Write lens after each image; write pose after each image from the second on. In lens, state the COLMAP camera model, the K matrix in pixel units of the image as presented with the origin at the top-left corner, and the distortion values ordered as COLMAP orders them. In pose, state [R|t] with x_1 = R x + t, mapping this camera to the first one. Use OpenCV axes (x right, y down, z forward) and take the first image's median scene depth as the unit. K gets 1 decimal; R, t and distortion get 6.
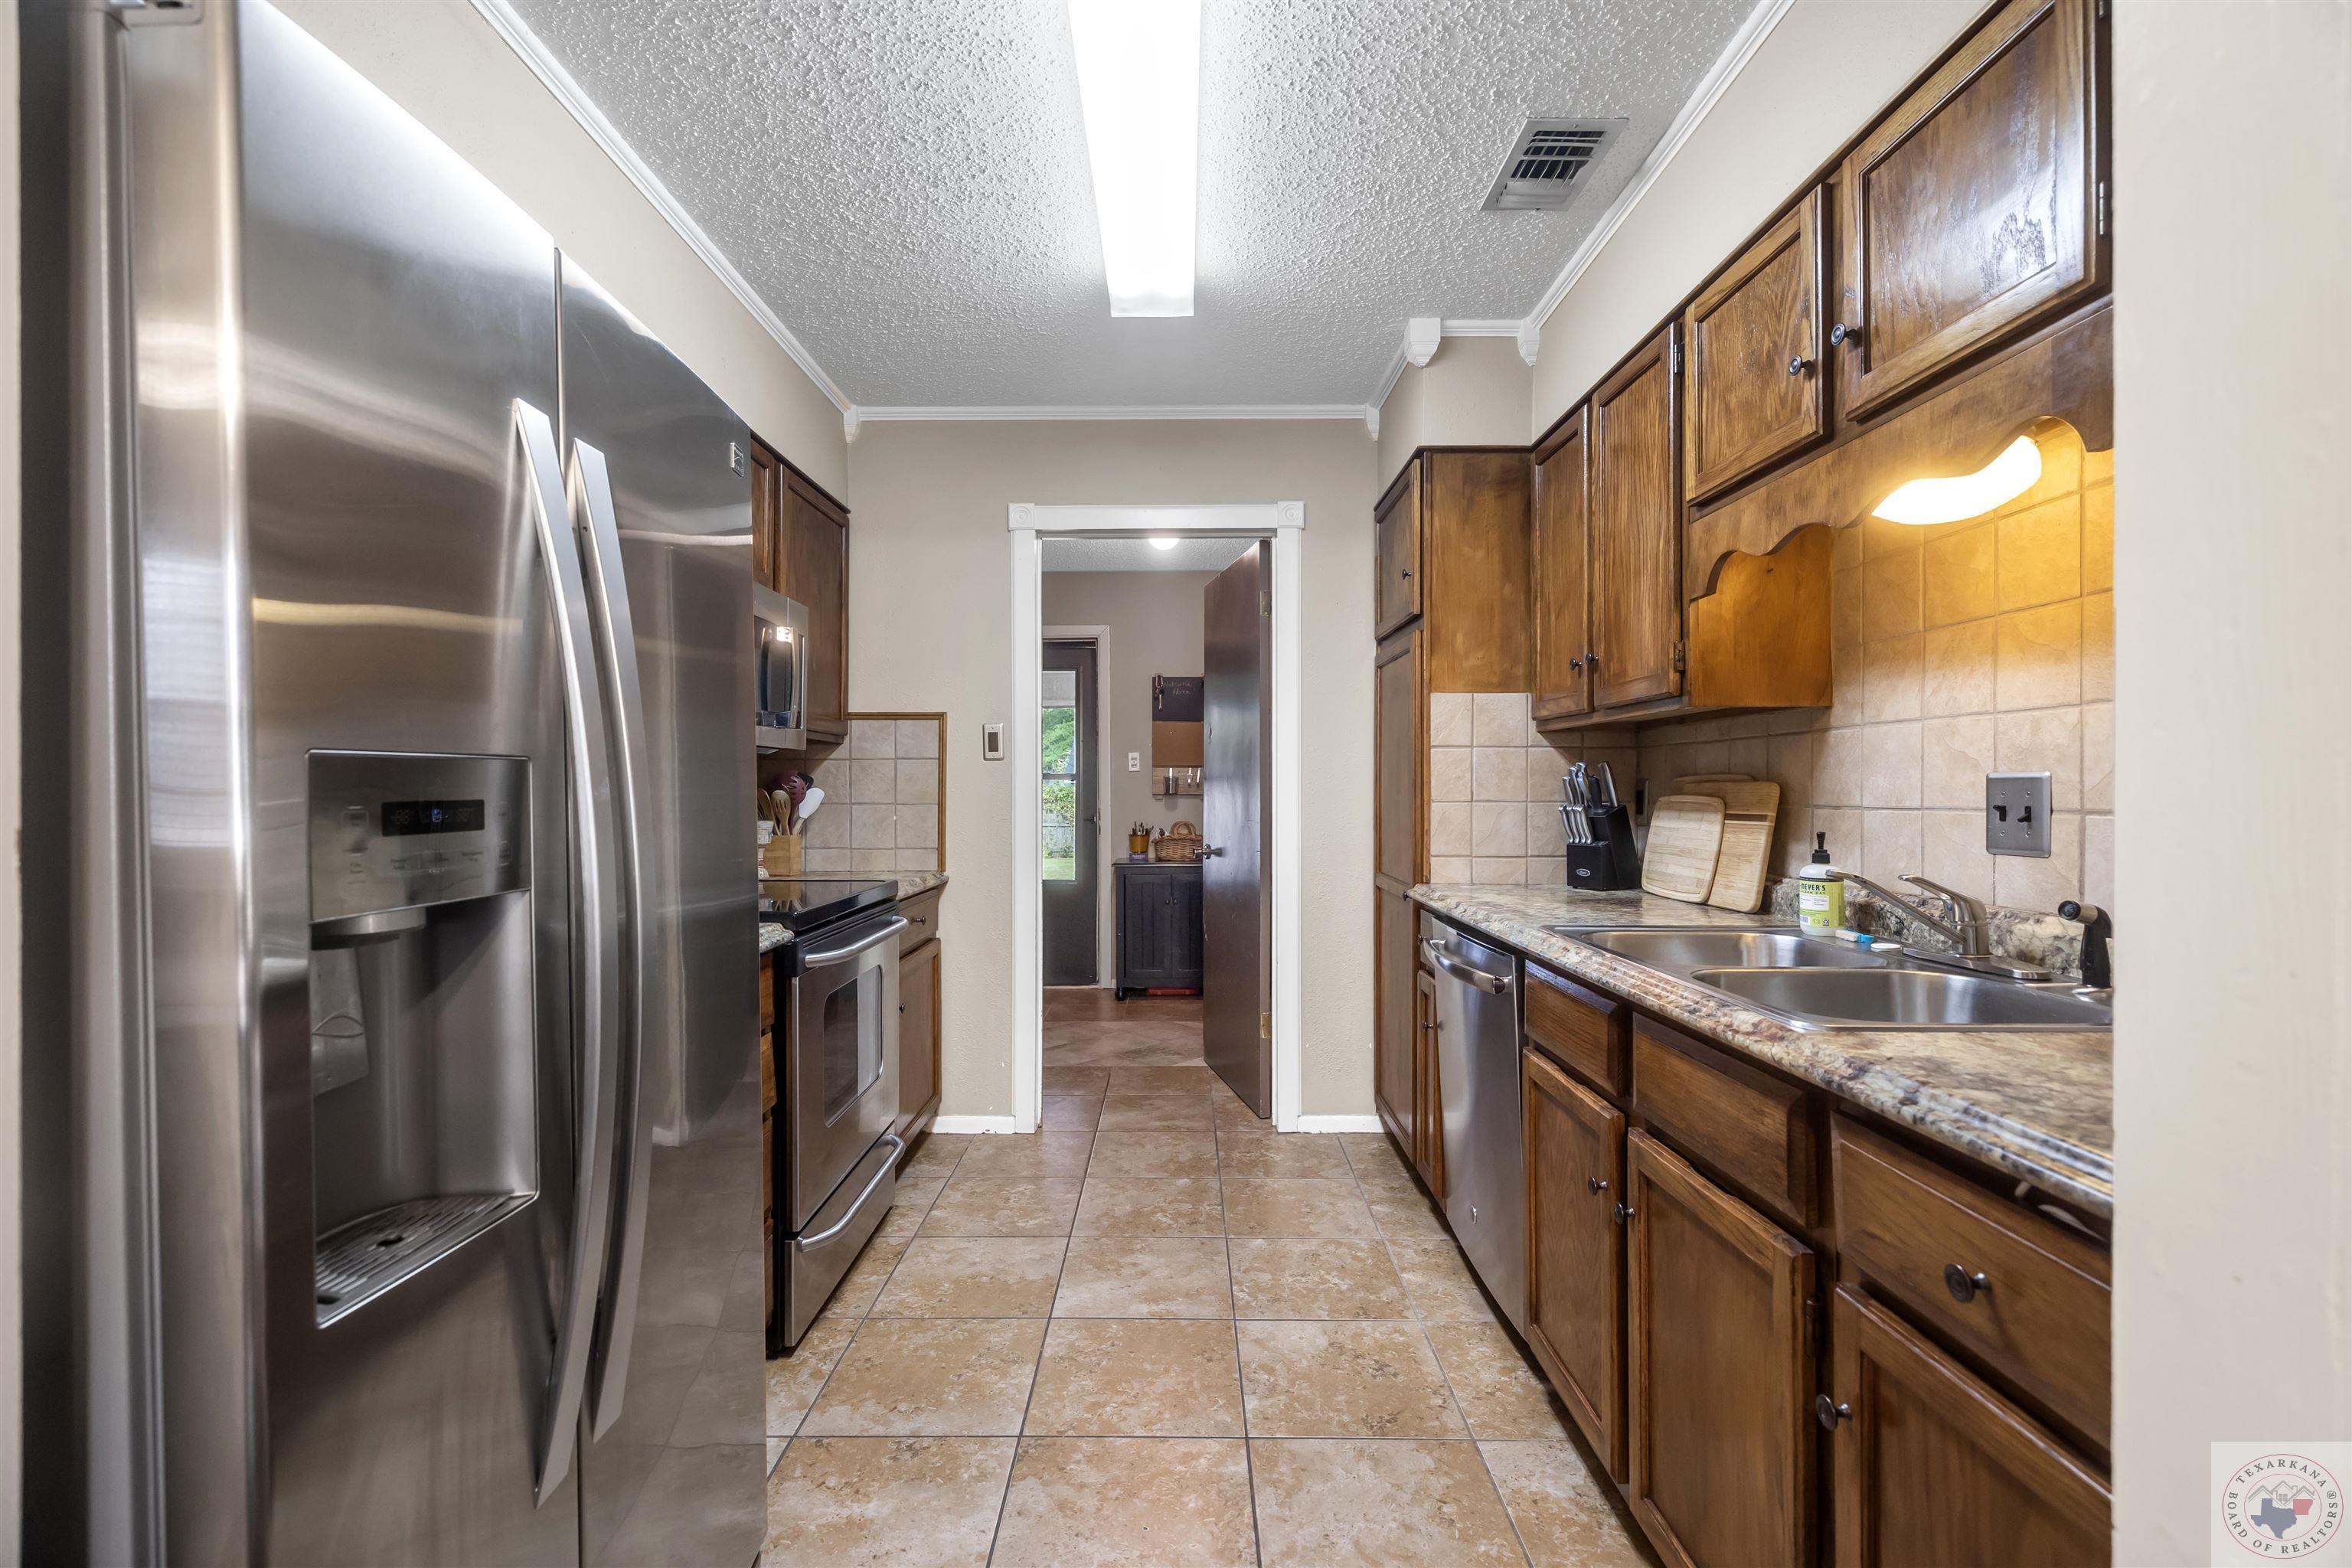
lens RADIAL K [[989.0, 0, 1171.5], [0, 989.0, 794.9], [0, 0, 1]] dist [0.001417, -0.000226]
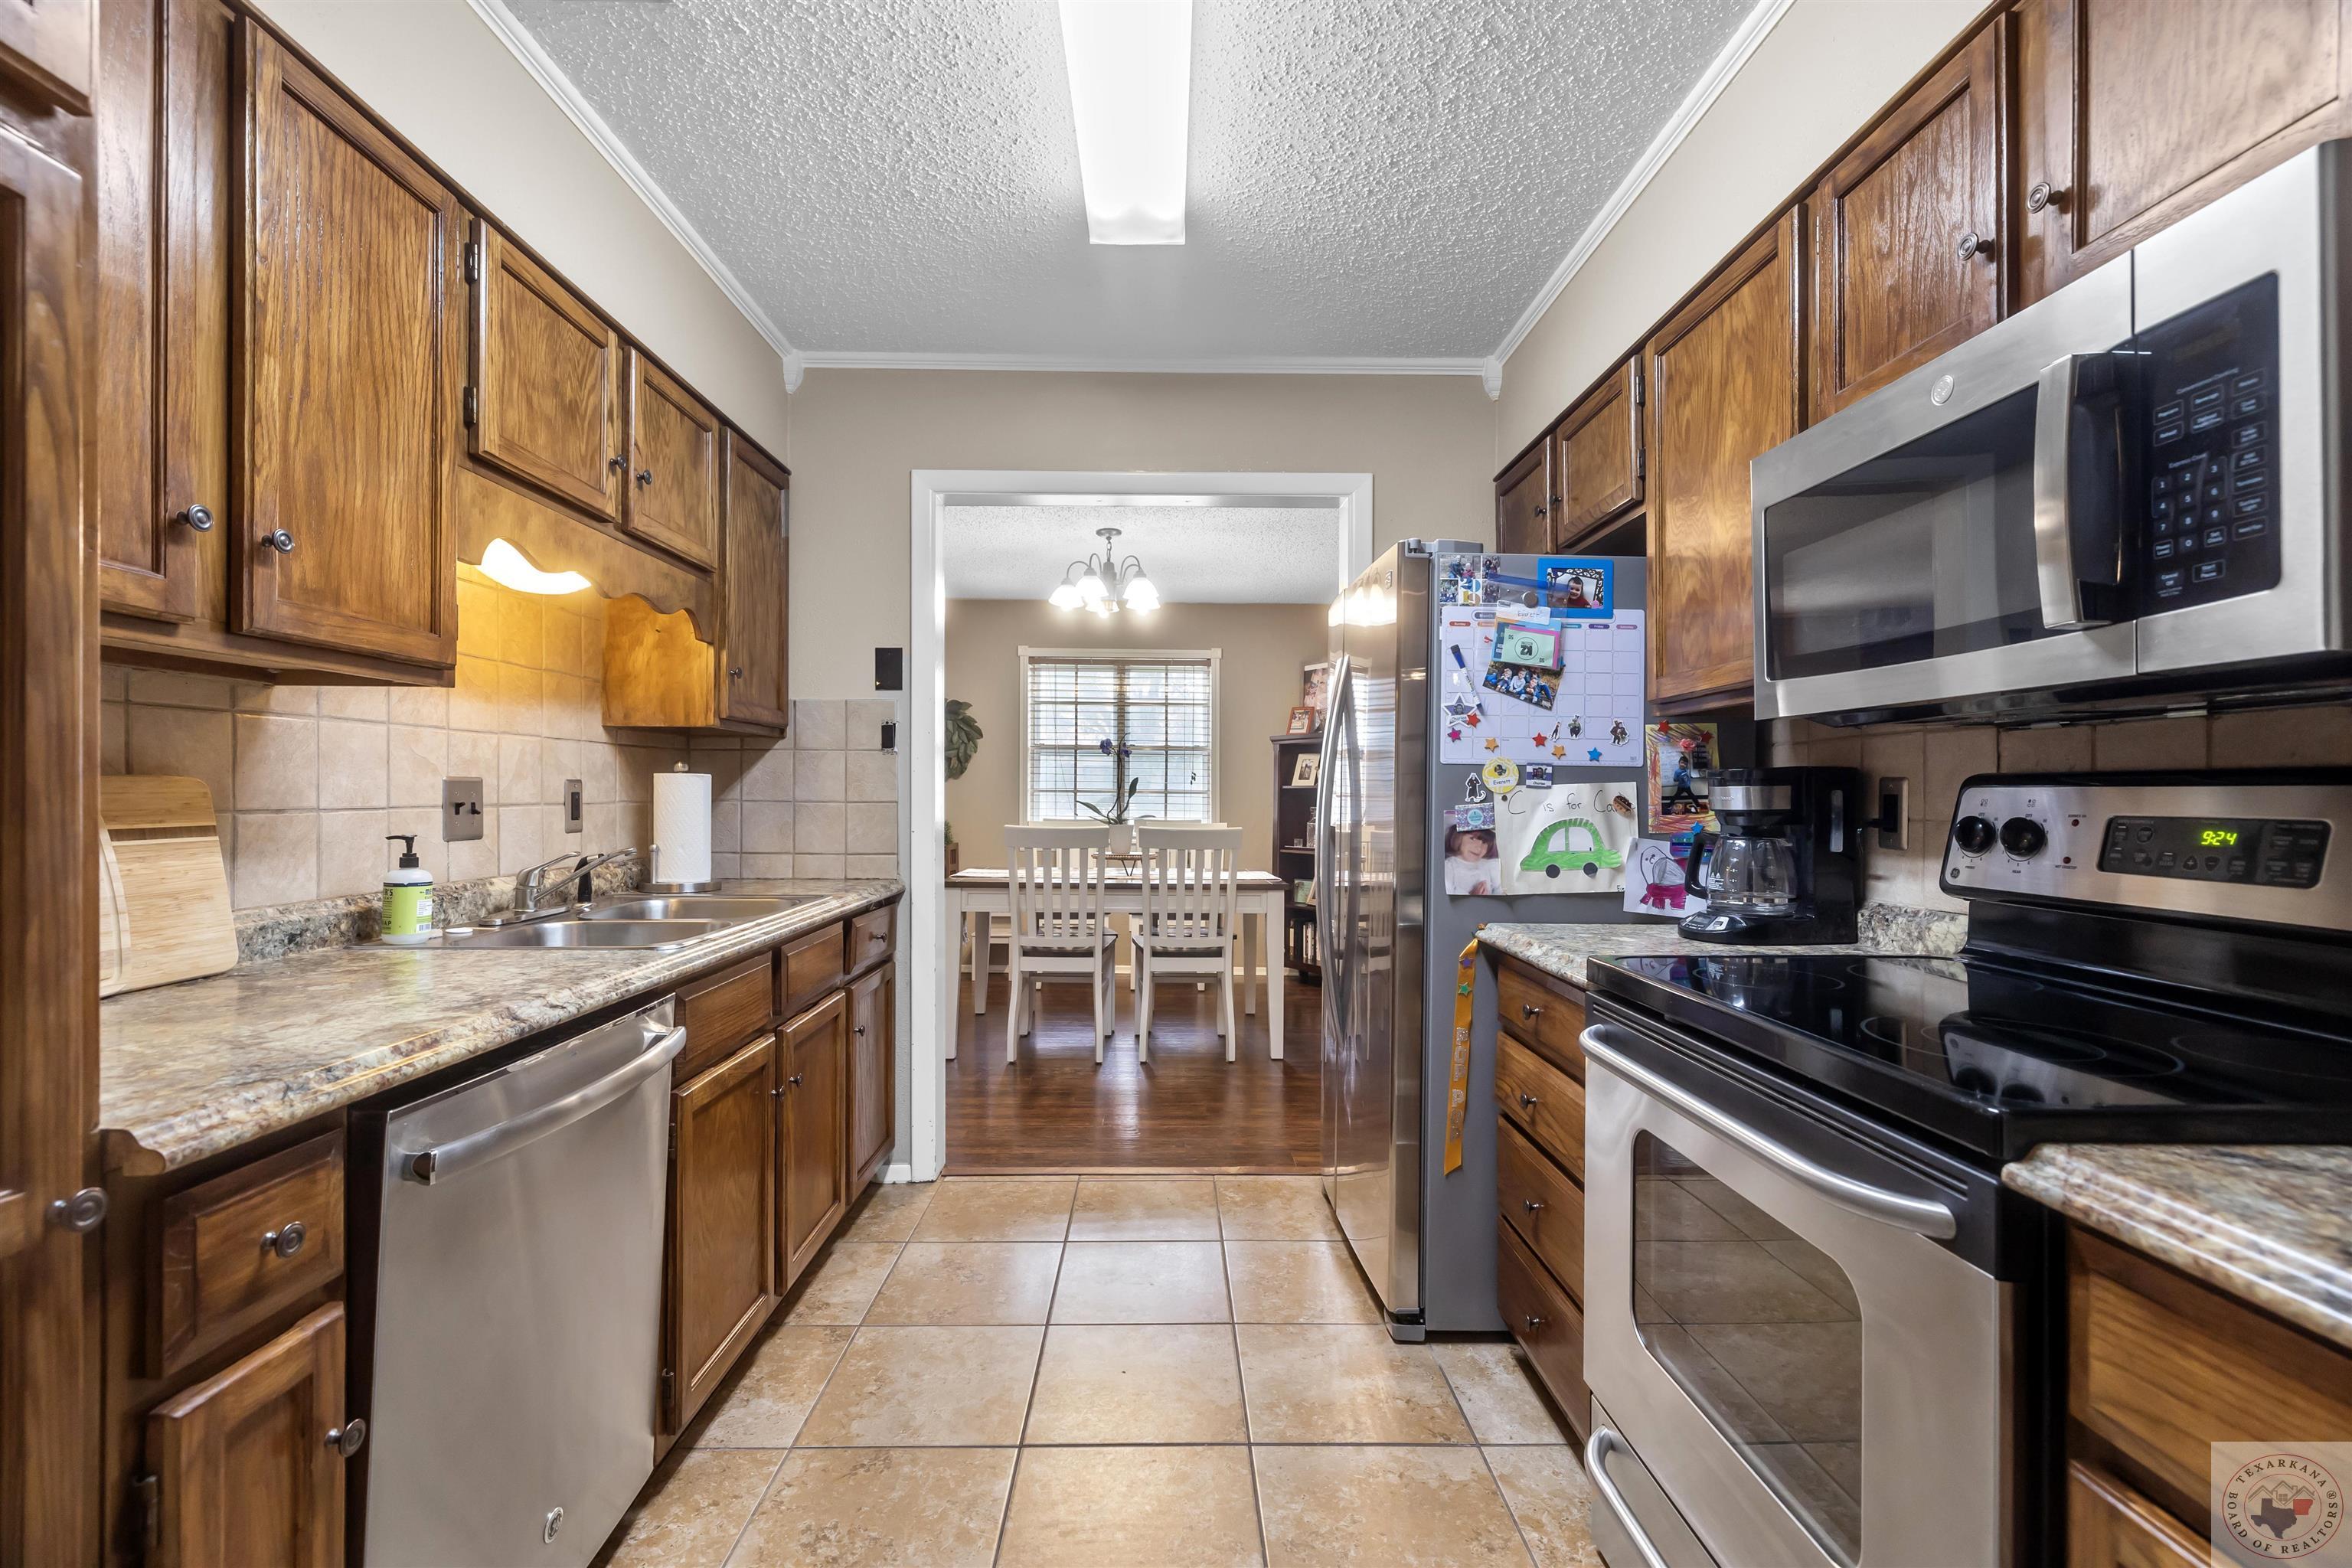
lens RADIAL K [[989.0, 0, 1171.5], [0, 989.0, 794.9], [0, 0, 1]] dist [0.001417, -0.000226]
pose [[0.999838, 0.008929, 0.015656, 0.000764], [-0.008859, 0.999951, -0.004526, 0.000415], [-0.015695, 0.004387, 0.999867, 0.121927]]
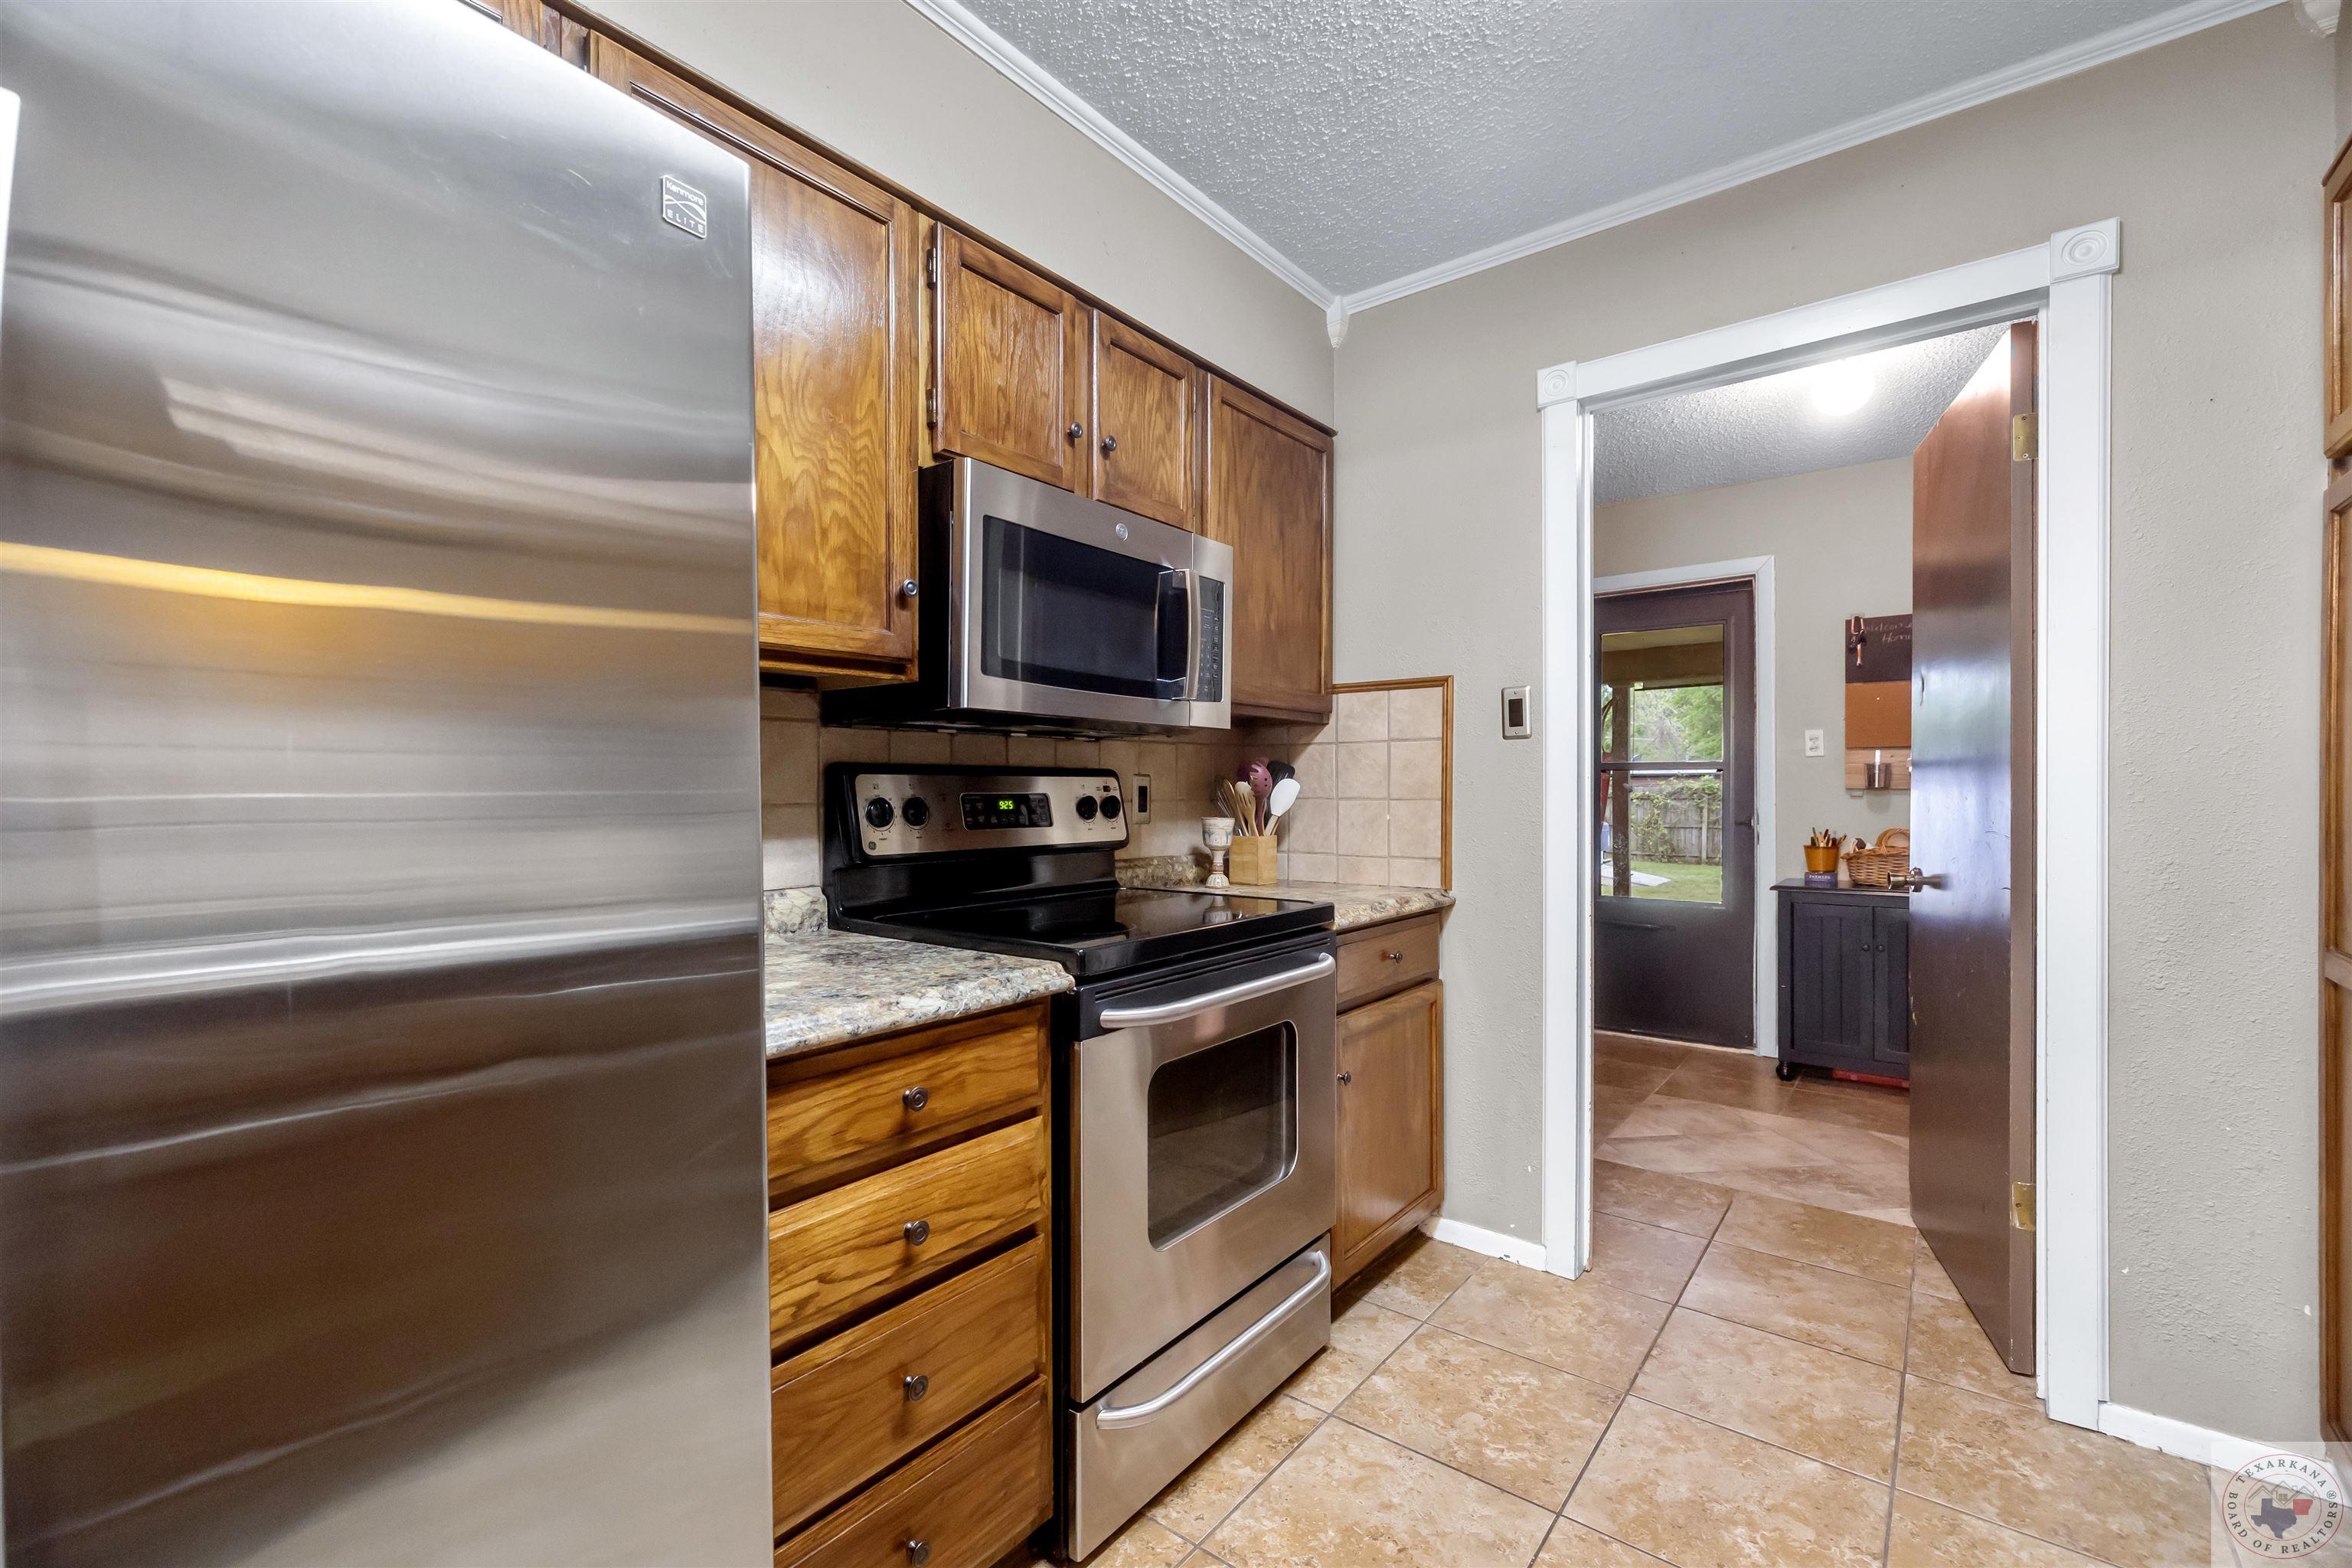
lens RADIAL K [[989.0, 0, 1171.5], [0, 989.0, 794.9], [0, 0, 1]] dist [0.001417, -0.000226]
pose [[0.788768, 0.002473, -0.614686, 0.061828], [-0.000953, 0.999996, 0.002800, 0.003889], [0.614691, -0.001623, 0.788767, 0.286960]]
